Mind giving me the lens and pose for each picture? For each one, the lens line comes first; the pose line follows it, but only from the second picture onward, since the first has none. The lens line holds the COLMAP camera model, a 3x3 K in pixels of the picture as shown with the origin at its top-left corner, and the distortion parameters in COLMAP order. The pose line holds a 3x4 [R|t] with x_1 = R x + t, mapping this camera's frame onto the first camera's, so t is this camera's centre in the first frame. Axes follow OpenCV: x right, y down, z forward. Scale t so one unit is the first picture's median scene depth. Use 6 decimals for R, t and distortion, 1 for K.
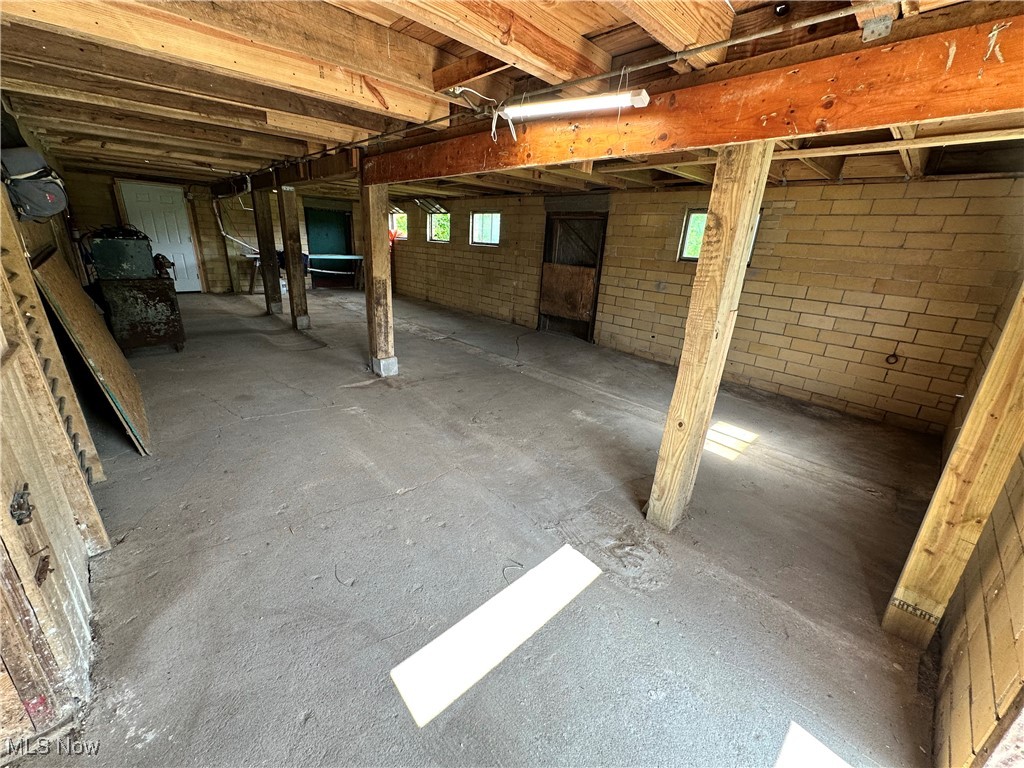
lens RADIAL K [[406.8, 0, 515.6], [0, 406.8, 381.3], [0, 0, 1]] dist [-0.003530, 0.000743]
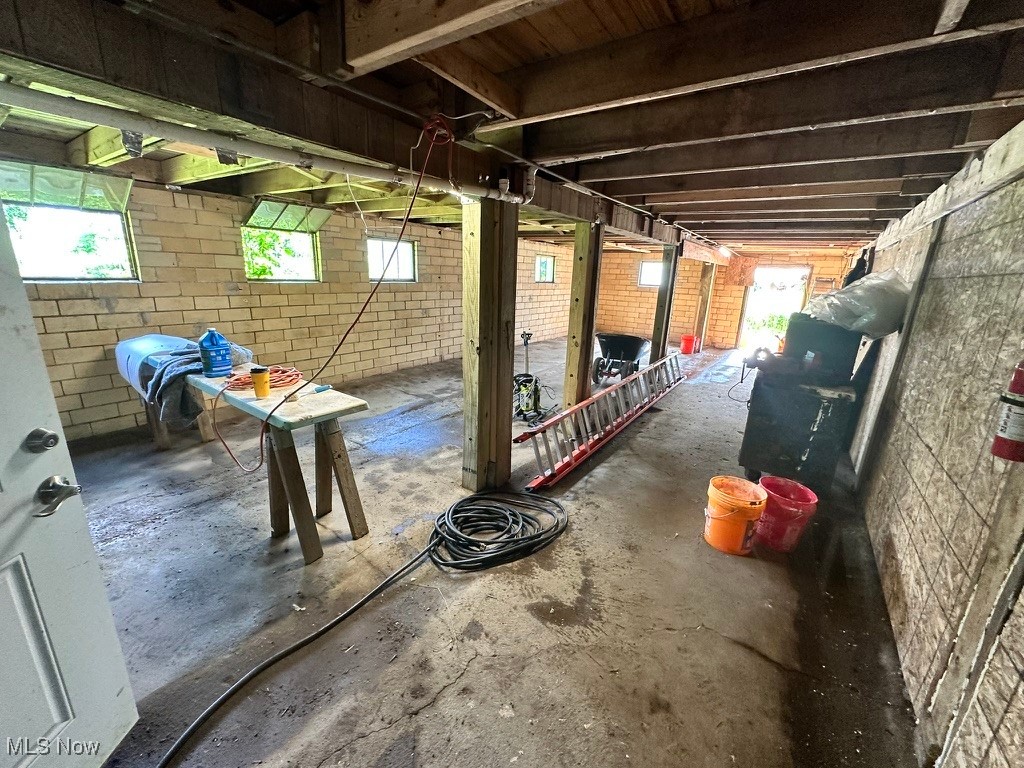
lens RADIAL K [[406.8, 0, 514.2], [0, 406.8, 382.4], [0, 0, 1]] dist [-0.003530, 0.000743]
pose [[-0.191925, -0.317477, 0.928640, -1.607502], [0.276747, 0.890323, 0.361574, -0.681464], [-0.941581, 0.326394, -0.083015, 1.631539]]
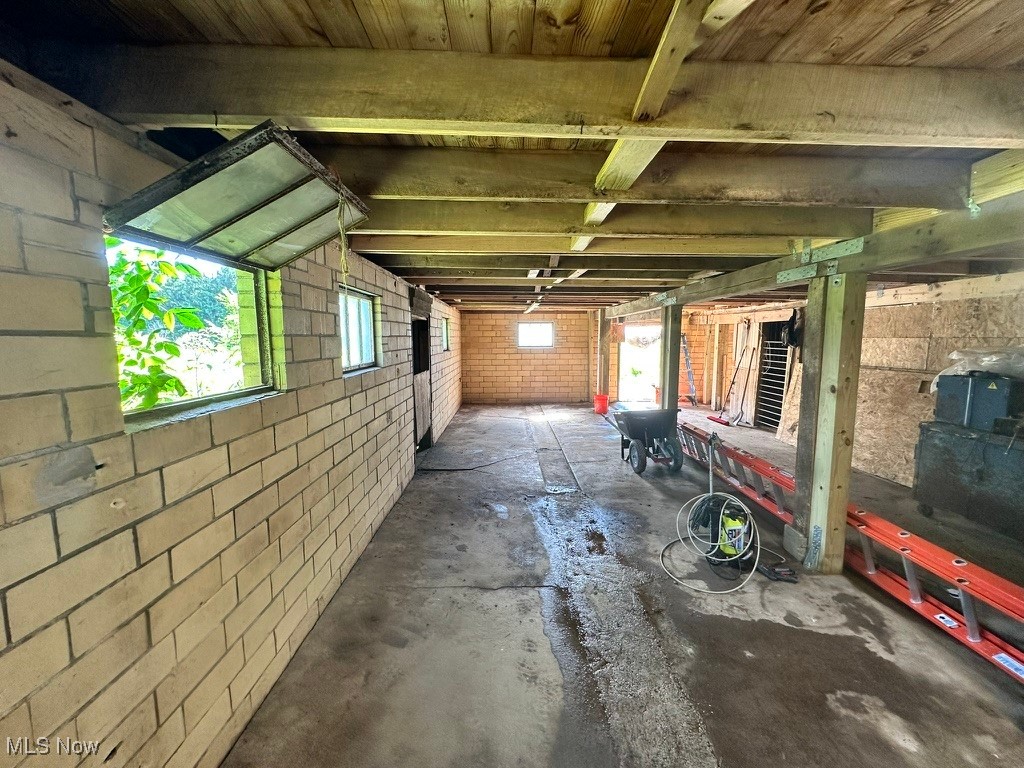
lens RADIAL K [[406.8, 0, 514.5], [0, 406.8, 382.6], [0, 0, 1]] dist [-0.003530, 0.000743]
pose [[-0.737241, -0.130943, 0.662819, -0.814795], [0.183990, 0.905051, 0.383446, -0.806215], [-0.650095, 0.404644, -0.643148, 2.085799]]
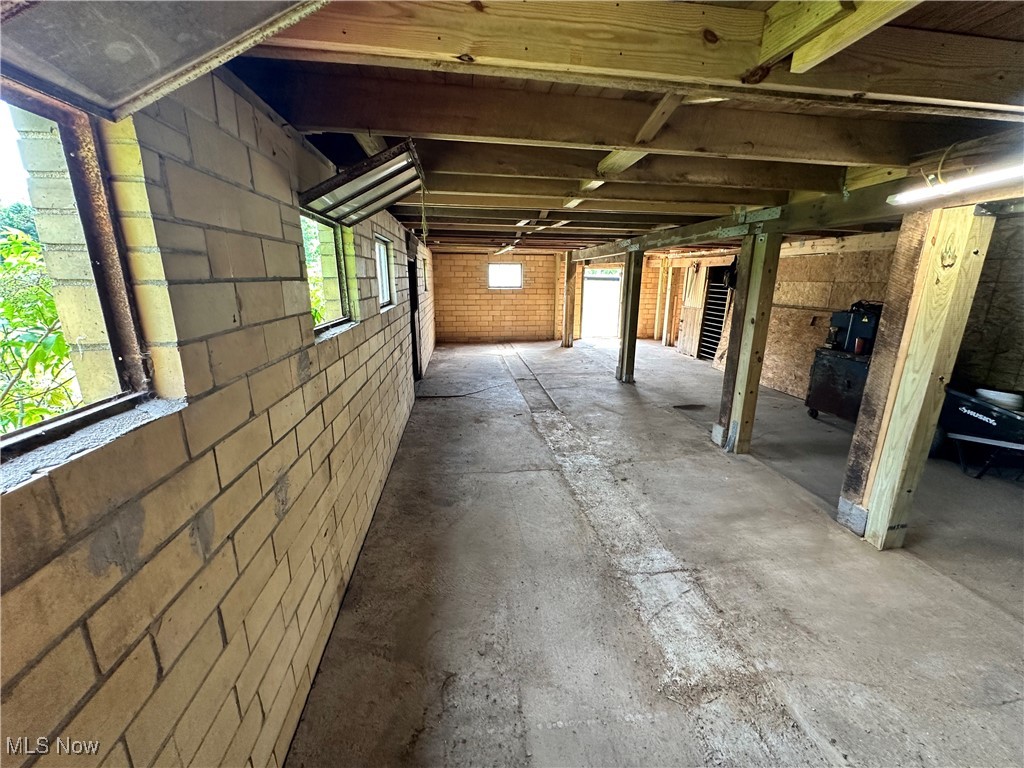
lens RADIAL K [[406.8, 0, 514.6], [0, 406.8, 382.4], [0, 0, 1]] dist [-0.003530, 0.000743]
pose [[-0.805954, -0.208161, 0.554172, -0.858513], [0.144732, 0.838438, 0.525428, -0.877065], [-0.574012, 0.503678, -0.645615, 2.265203]]
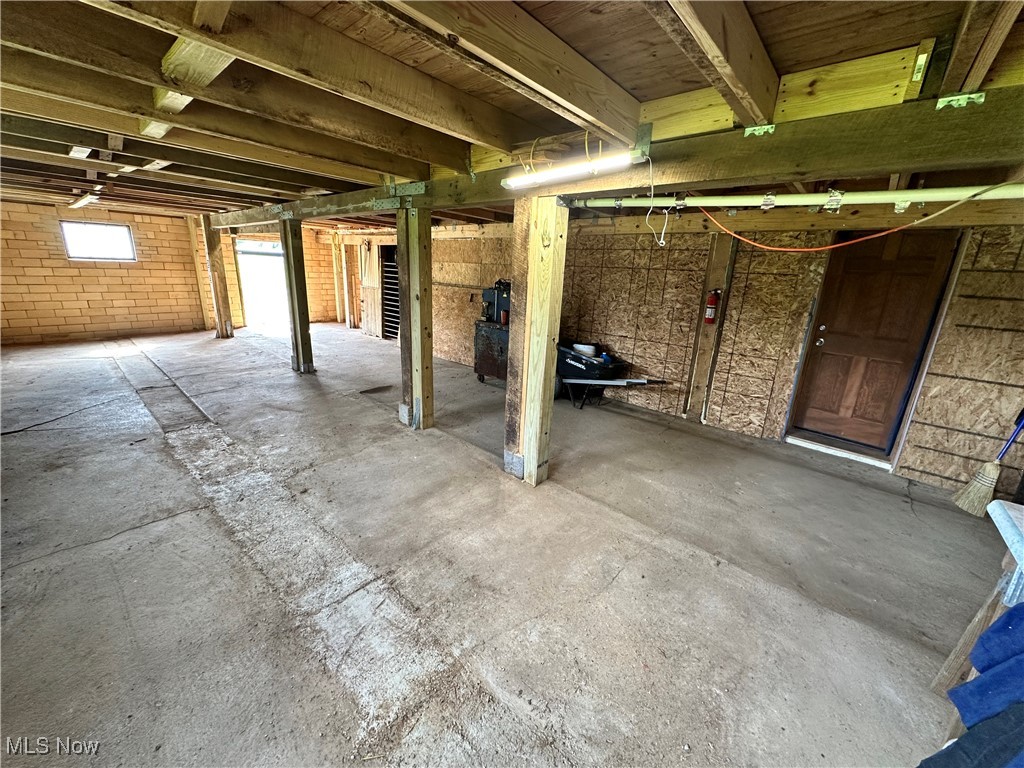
lens RADIAL K [[406.8, 0, 512.8], [0, 406.8, 382.6], [0, 0, 1]] dist [-0.003530, 0.000743]
pose [[-0.991169, -0.077733, -0.107432, -0.881937], [-0.125368, 0.813294, 0.568186, -0.831961], [0.043208, 0.576637, -0.815857, 2.177143]]
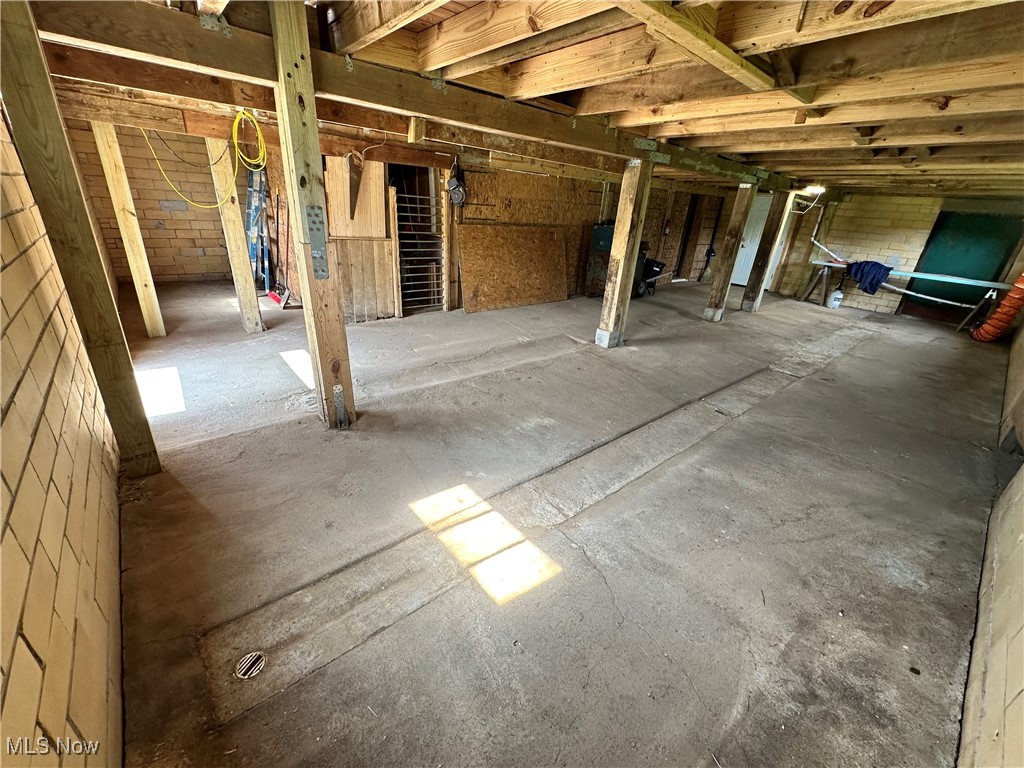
lens RADIAL K [[406.8, 0, 510.8], [0, 406.8, 380.8], [0, 0, 1]] dist [-0.003530, 0.000743]
pose [[-0.055056, 0.342525, -0.937894, 0.783205], [-0.395830, 0.854868, 0.335440, -0.208996], [0.916672, 0.389715, 0.088516, 0.717174]]
